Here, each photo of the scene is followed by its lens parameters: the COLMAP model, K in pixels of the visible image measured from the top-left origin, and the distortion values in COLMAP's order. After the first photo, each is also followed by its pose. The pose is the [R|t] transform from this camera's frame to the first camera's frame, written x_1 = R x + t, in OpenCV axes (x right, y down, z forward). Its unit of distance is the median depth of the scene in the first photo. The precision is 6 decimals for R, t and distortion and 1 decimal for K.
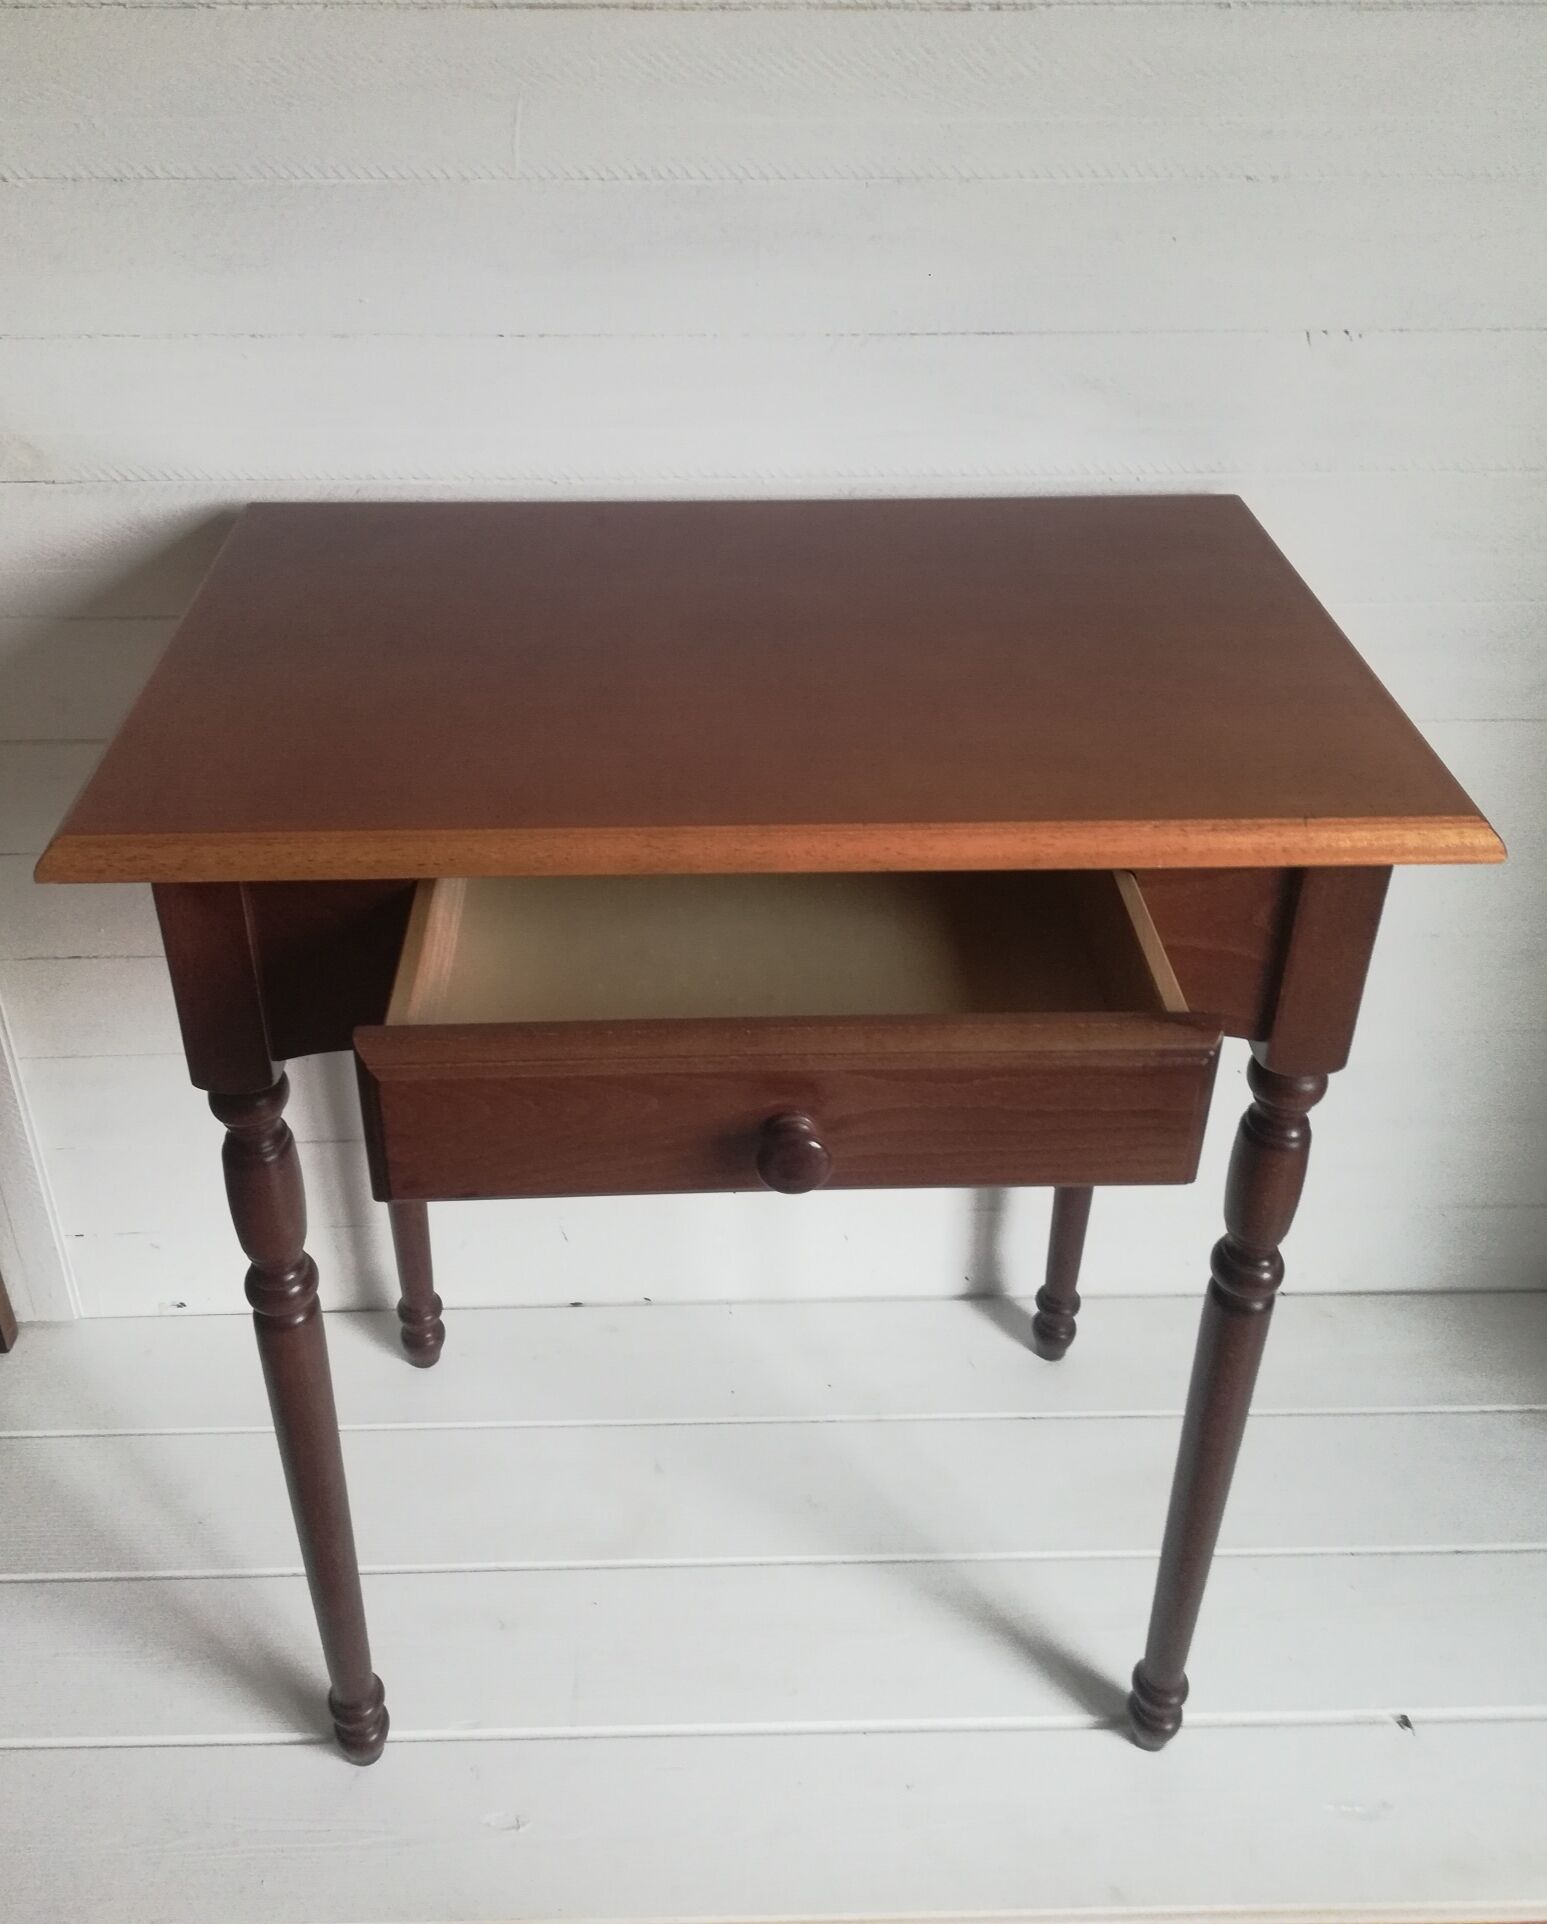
lens RADIAL K [[1742.3, 0, 743.4], [0, 1742.3, 780.5], [0, 0, 1]] dist [0.049878, -0.010007]
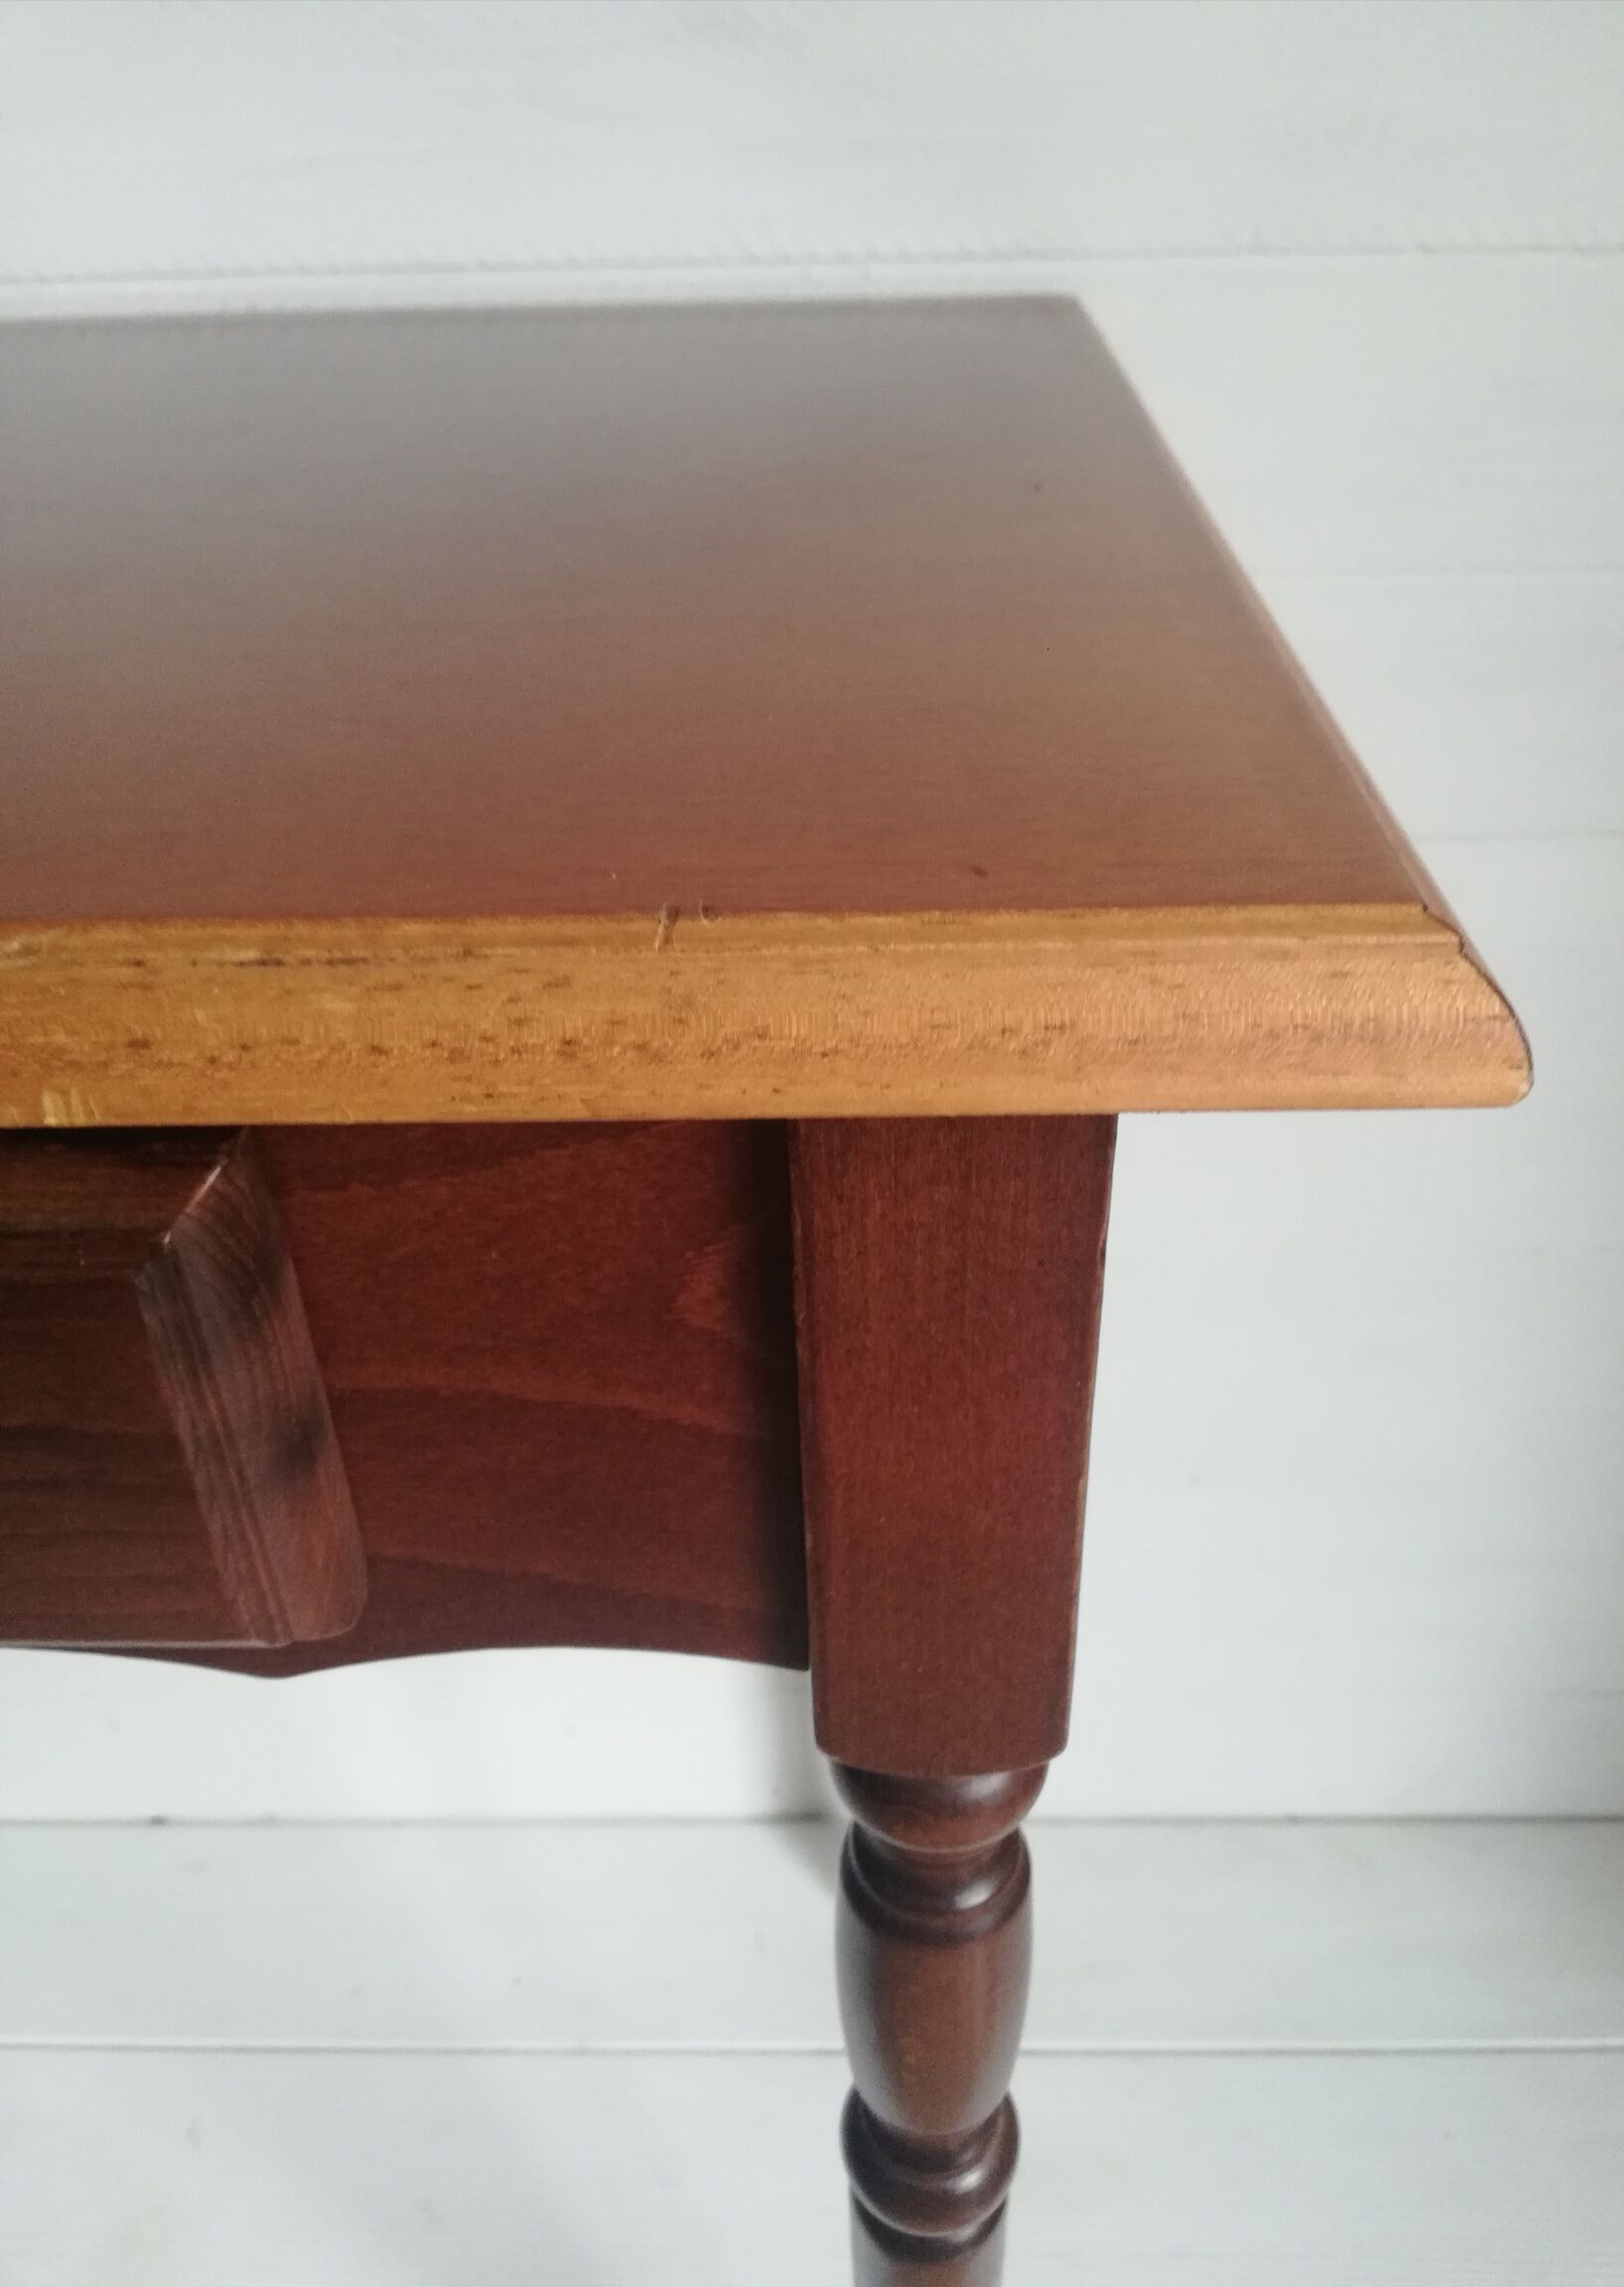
lens RADIAL K [[1766.1, 0, 856.1], [0, 1766.1, 1138.3], [0, 0, 1]] dist [0.105028, -0.239976]
pose [[0.999031, -0.000693, -0.043998, 0.337880], [0.003274, 0.998274, 0.058631, 0.035491], [0.043881, -0.058718, 0.997310, 0.722779]]
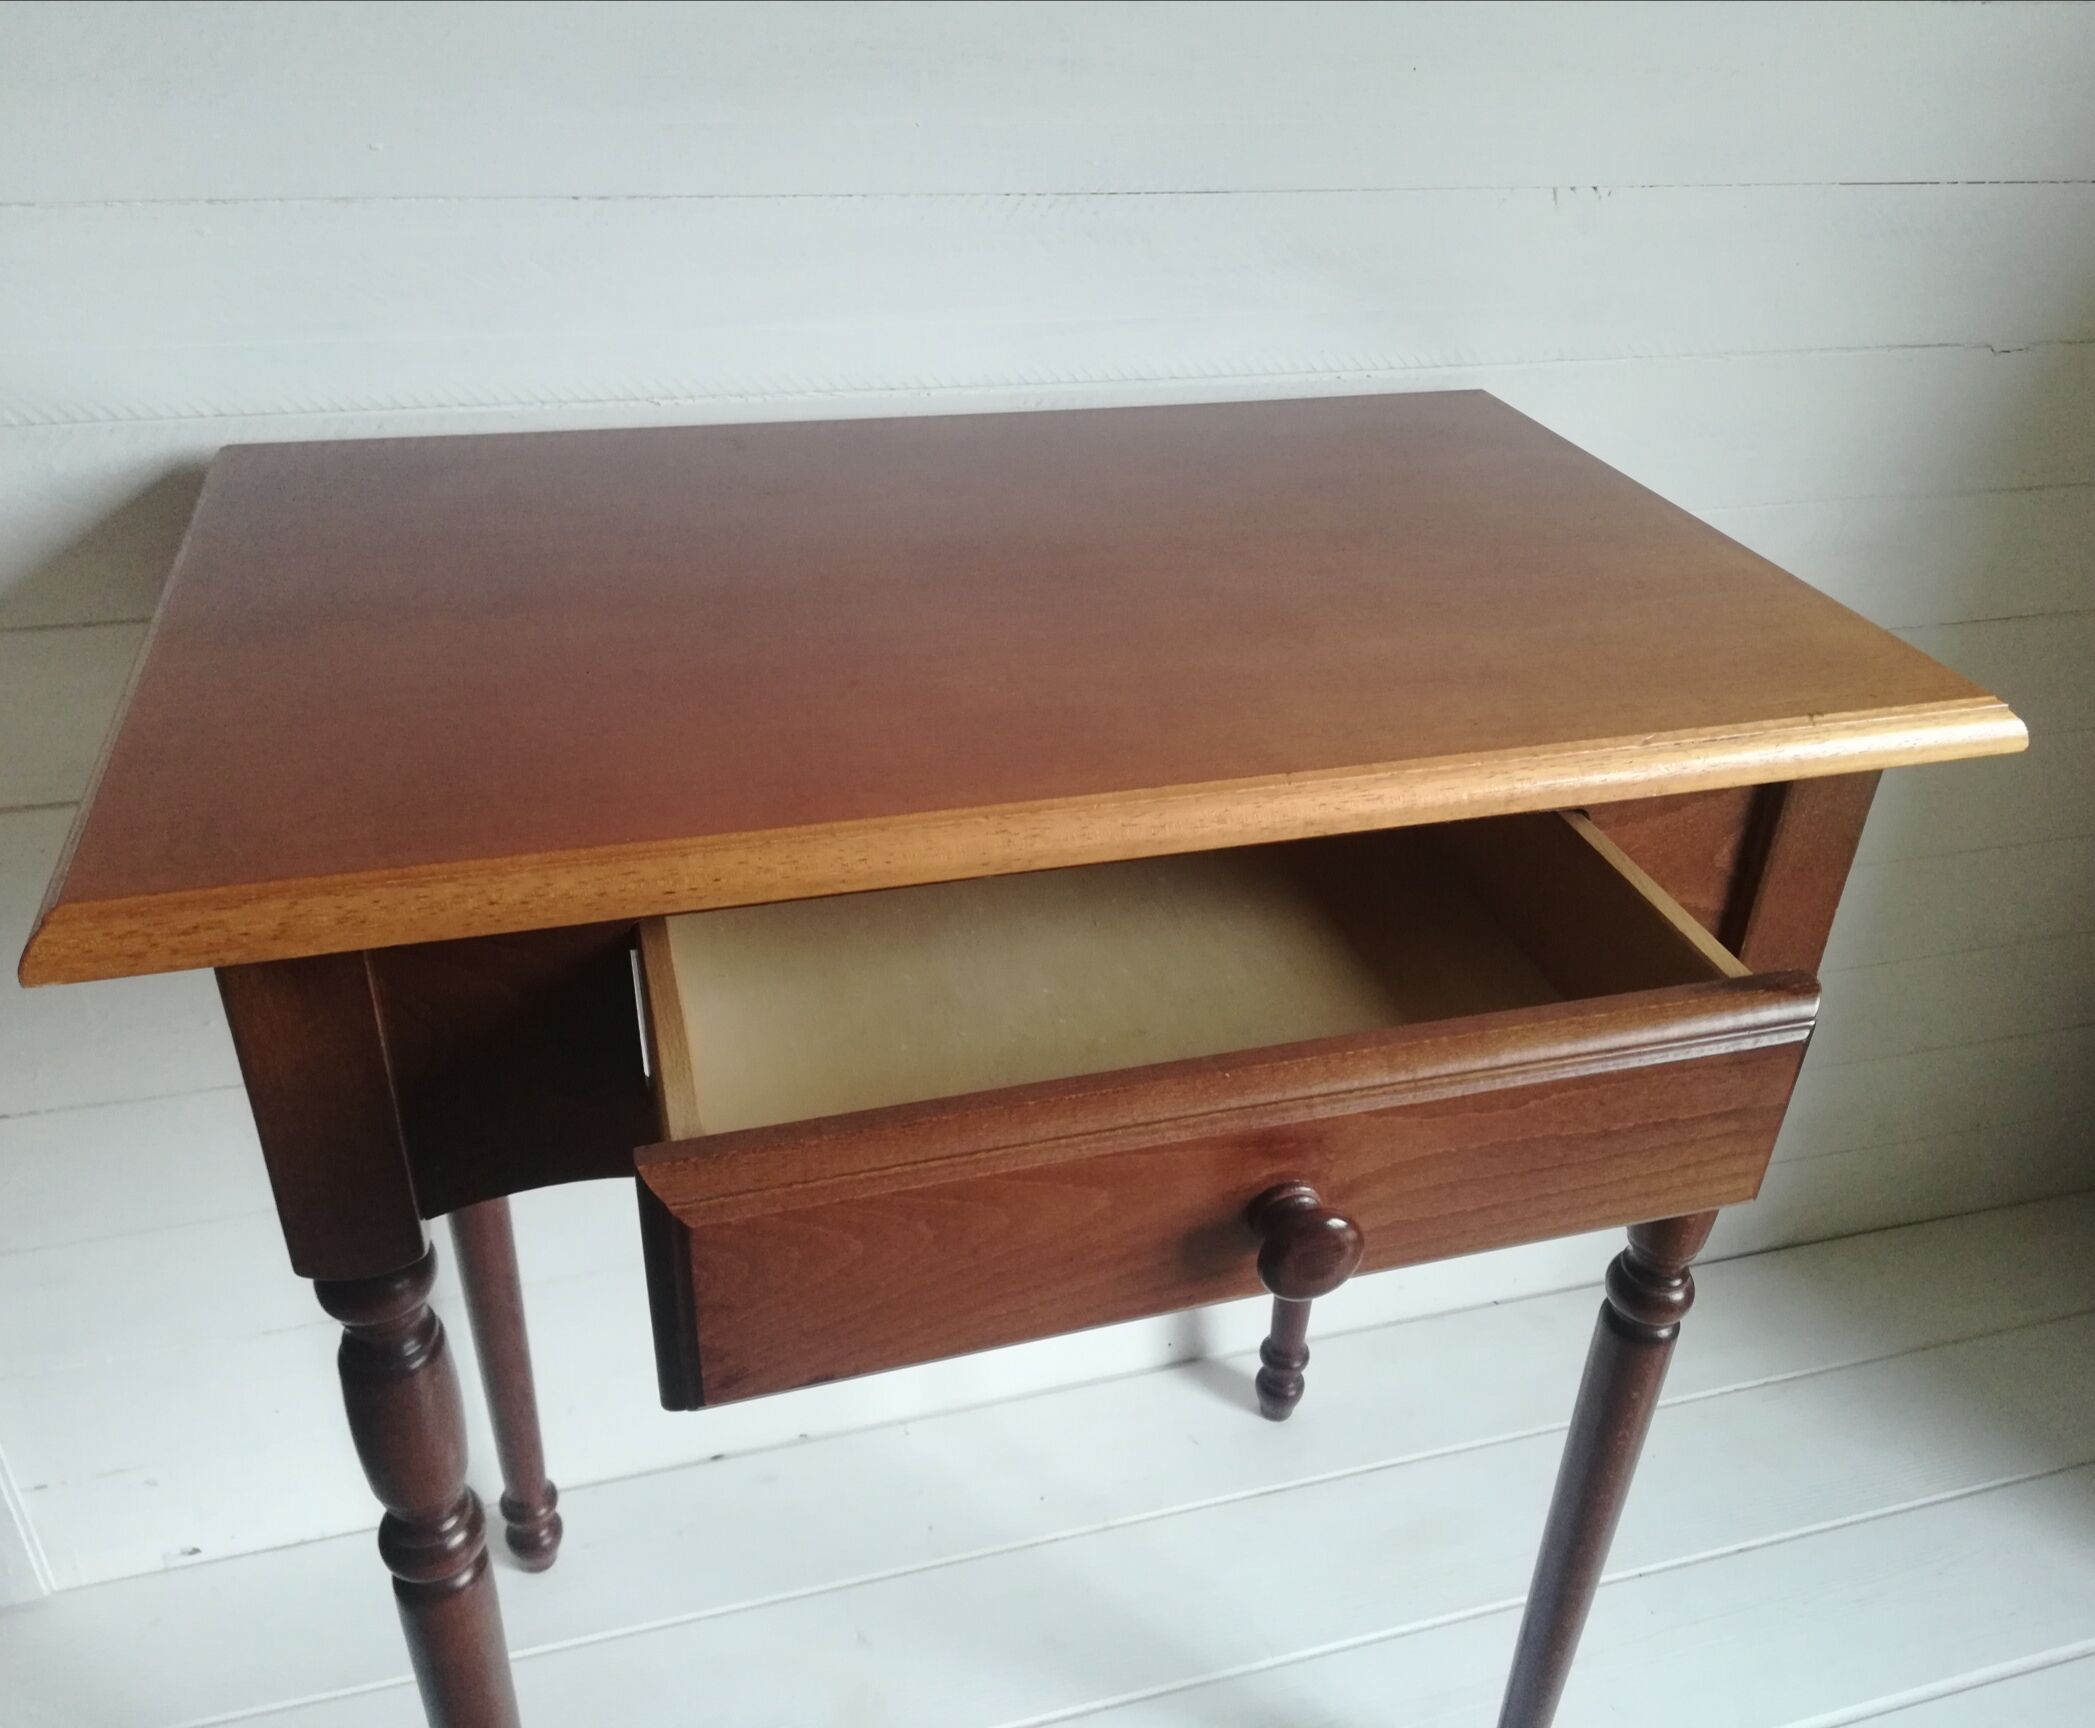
lens RADIAL K [[1738.7, 0, 1088.0], [0, 1738.7, 860.6], [0, 0, 1]] dist [0.055222, -0.066694]
pose [[0.966358, -0.100709, 0.236664, -0.173138], [0.097555, 0.994915, 0.025029, 0.032887], [-0.237981, -0.001100, 0.971269, 0.301283]]
